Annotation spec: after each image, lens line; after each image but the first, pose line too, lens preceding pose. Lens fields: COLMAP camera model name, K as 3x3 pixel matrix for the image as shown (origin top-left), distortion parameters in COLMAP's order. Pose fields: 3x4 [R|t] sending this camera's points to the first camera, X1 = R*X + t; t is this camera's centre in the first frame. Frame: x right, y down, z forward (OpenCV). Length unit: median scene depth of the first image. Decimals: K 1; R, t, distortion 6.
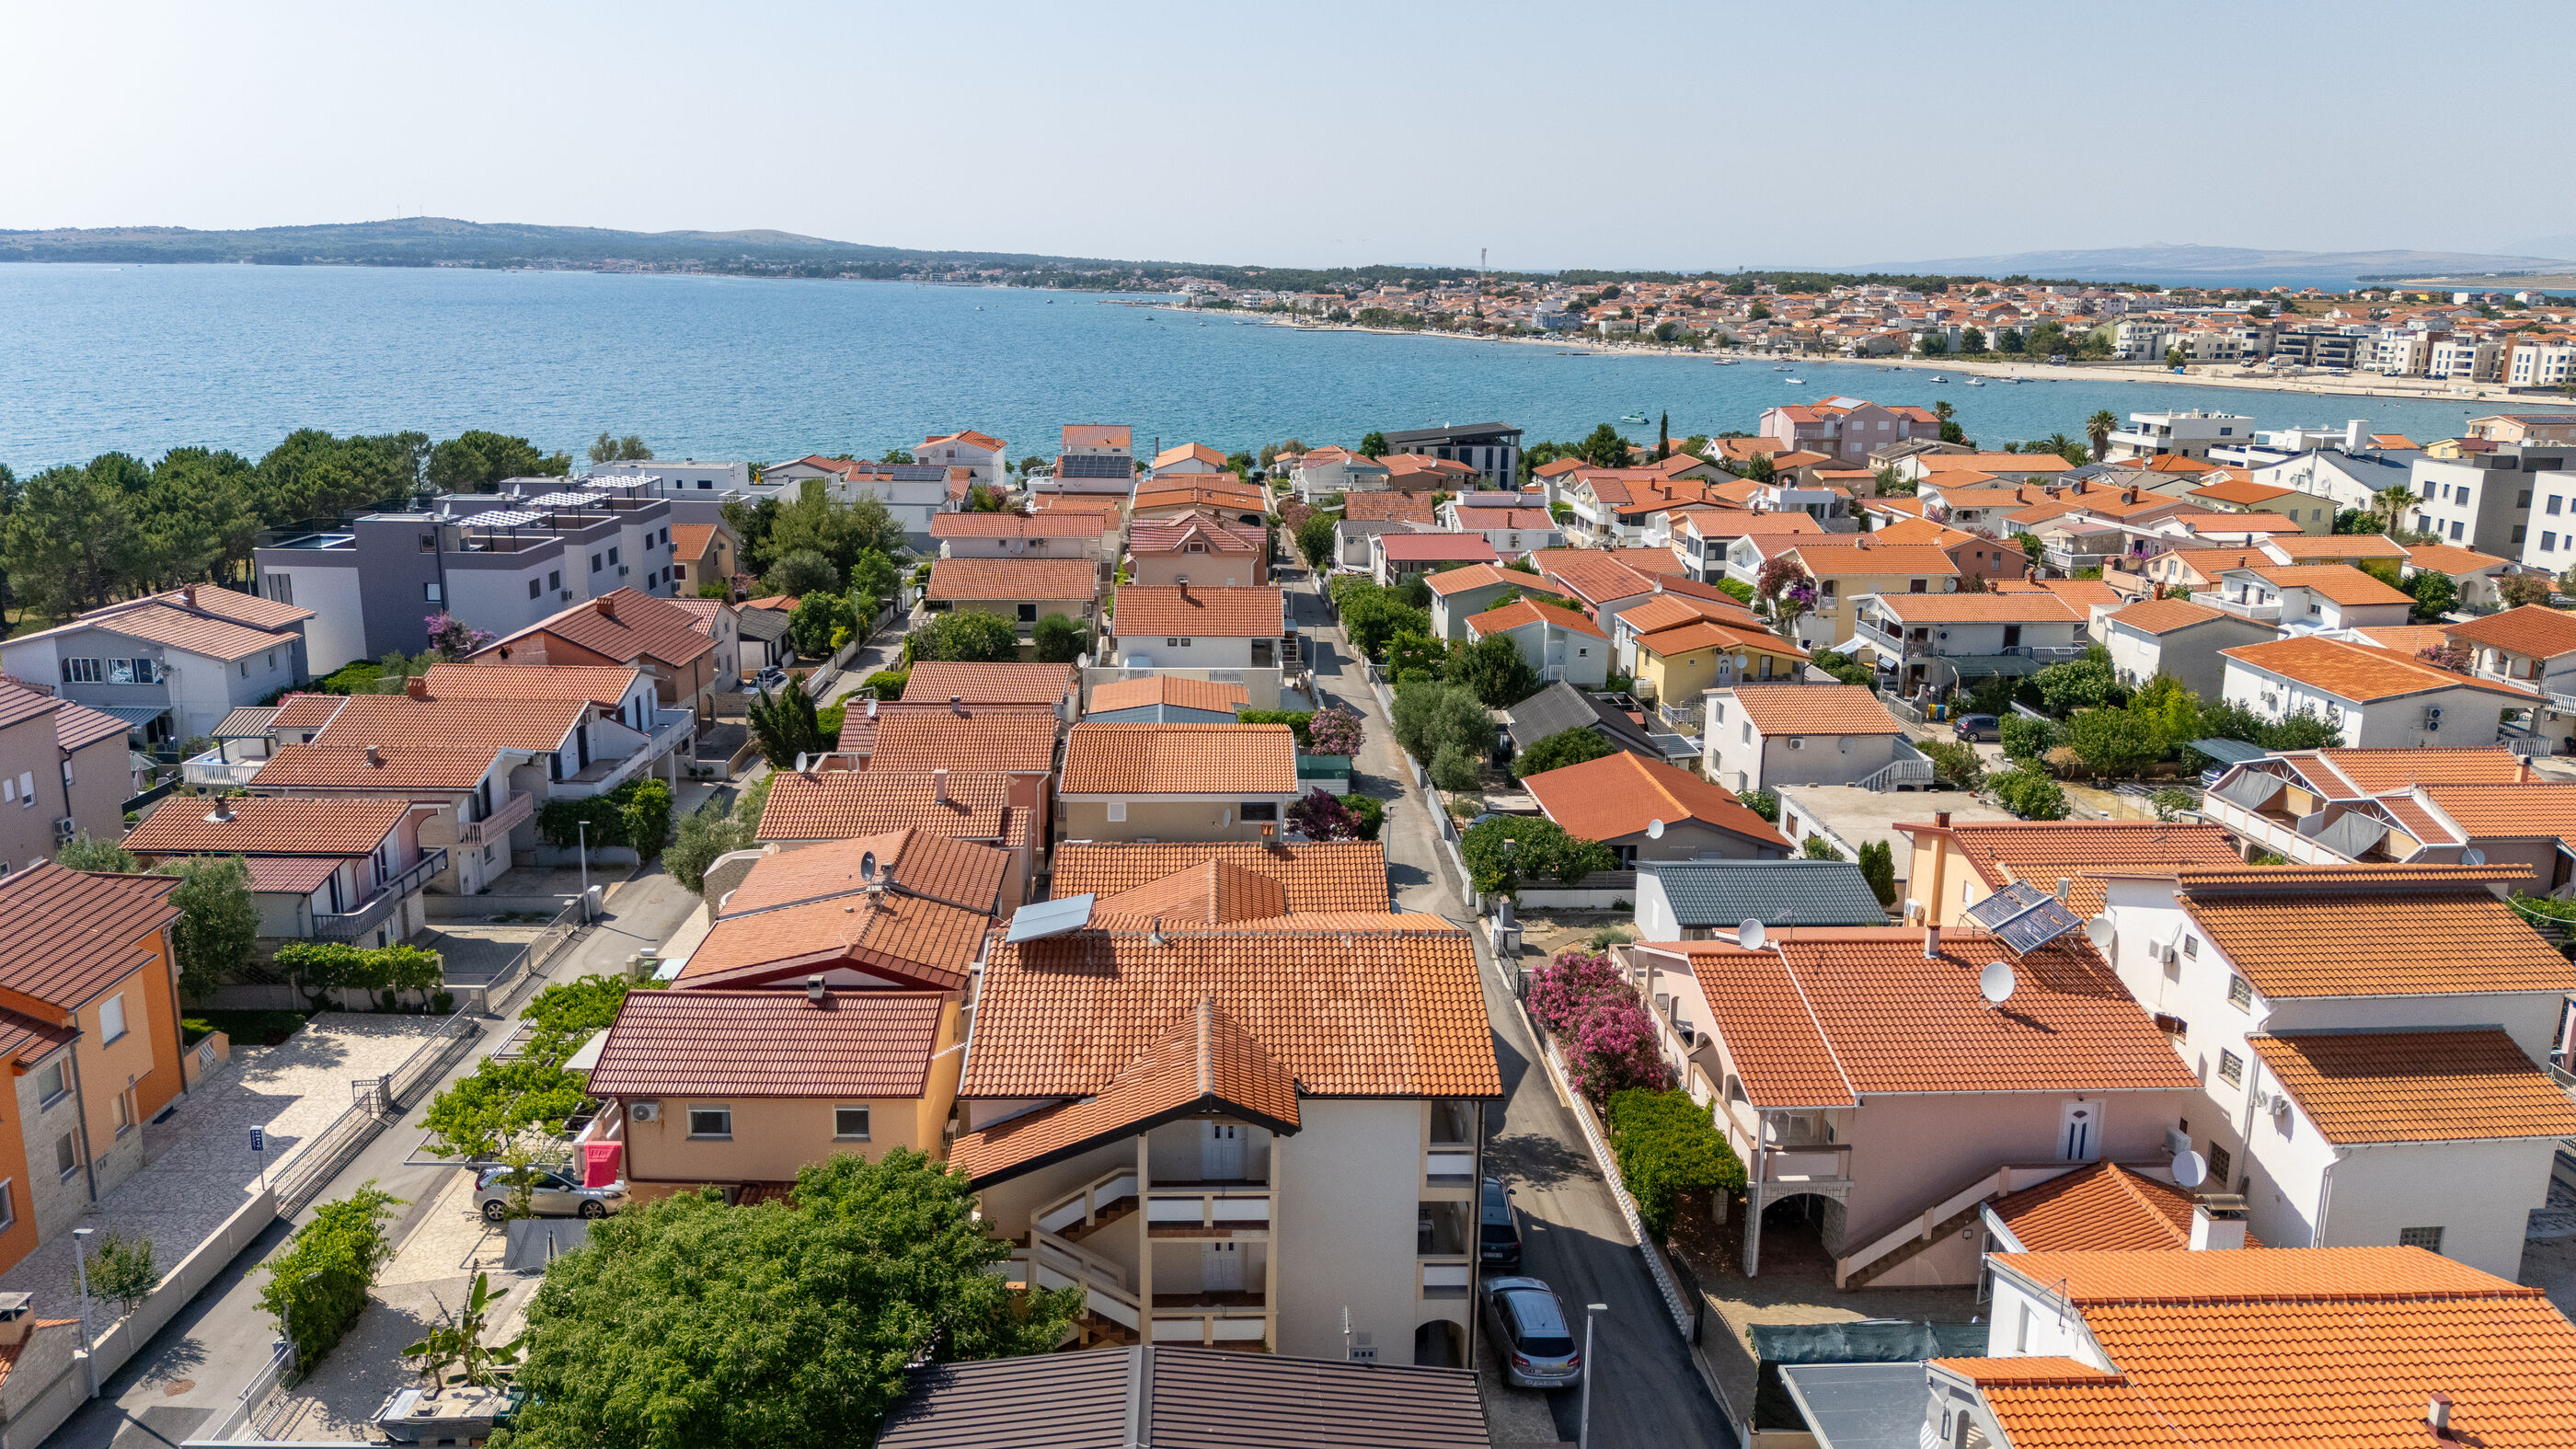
lens RADIAL K [[1869.5, 0, 1288.0], [0, 1869.5, 724.5], [0, 0, 1]] dist [0.050466, -0.065048]
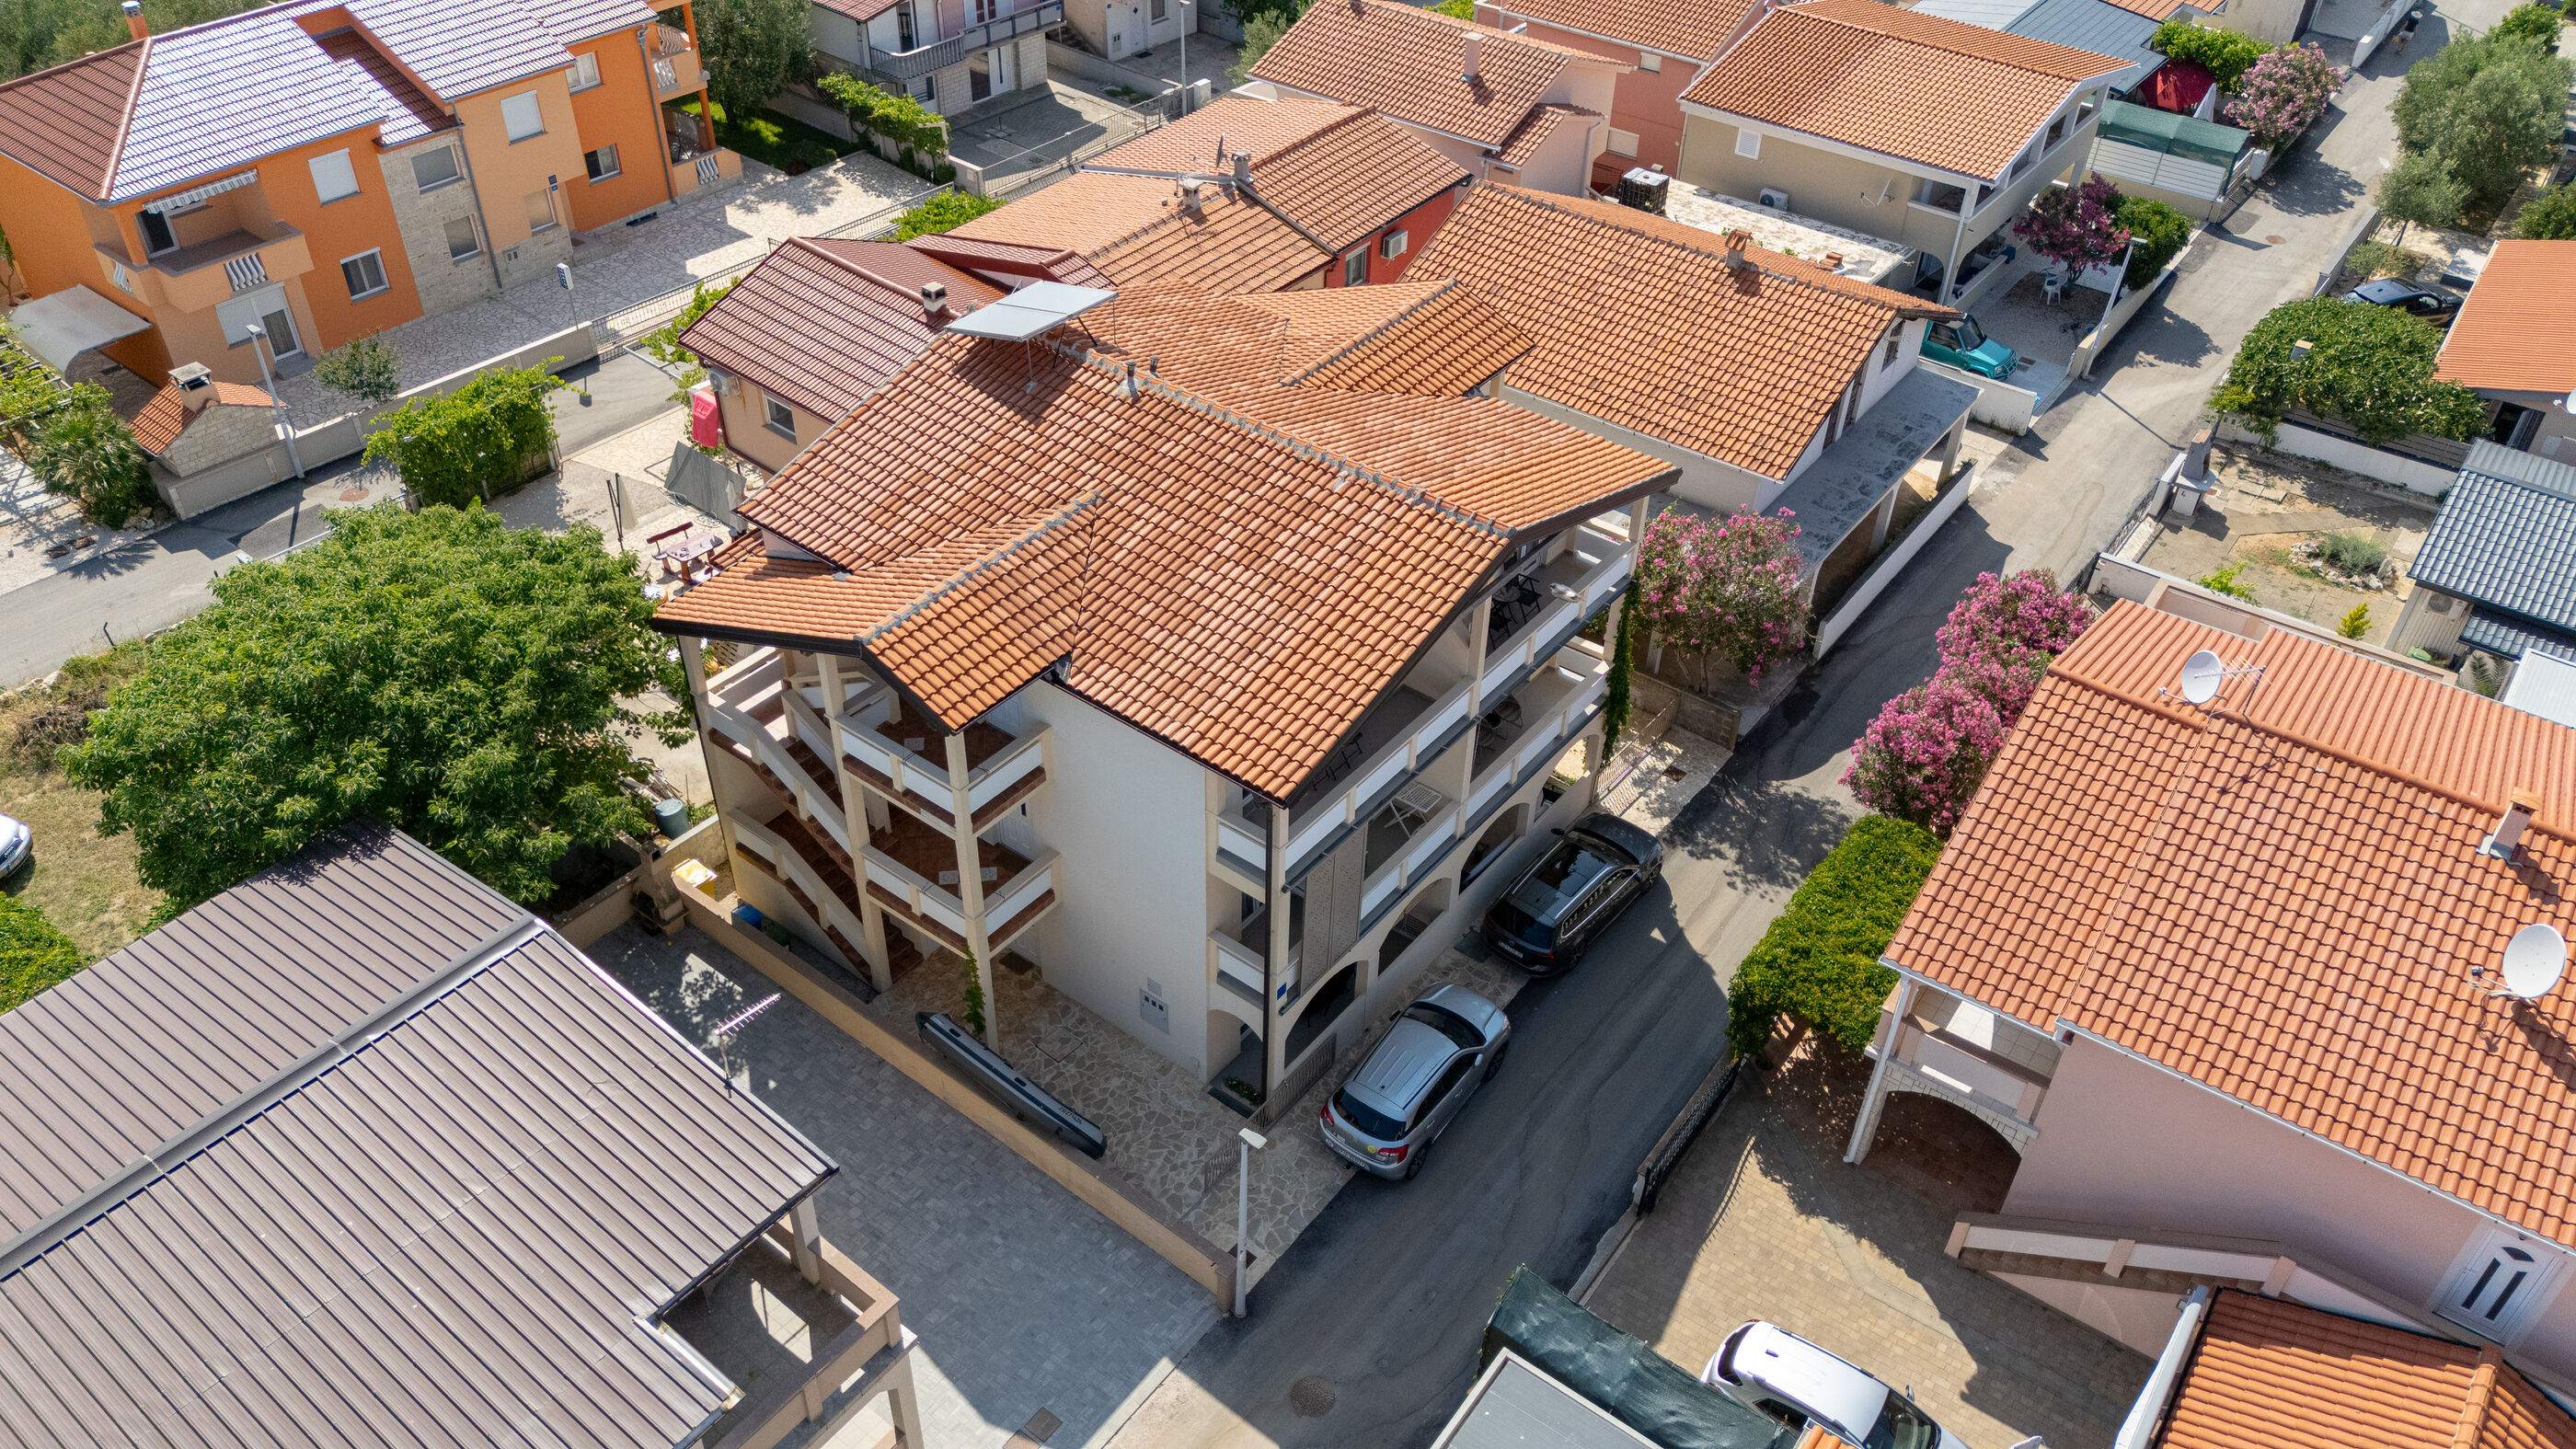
lens RADIAL K [[1869.5, 0, 1288.0], [0, 1869.5, 724.5], [0, 0, 1]] dist [0.050466, -0.065048]
pose [[0.765660, 0.409146, -0.496351, 0.114876], [-0.163597, 0.870124, 0.464888, -0.034314], [0.622094, -0.274745, 0.733154, 0.142979]]
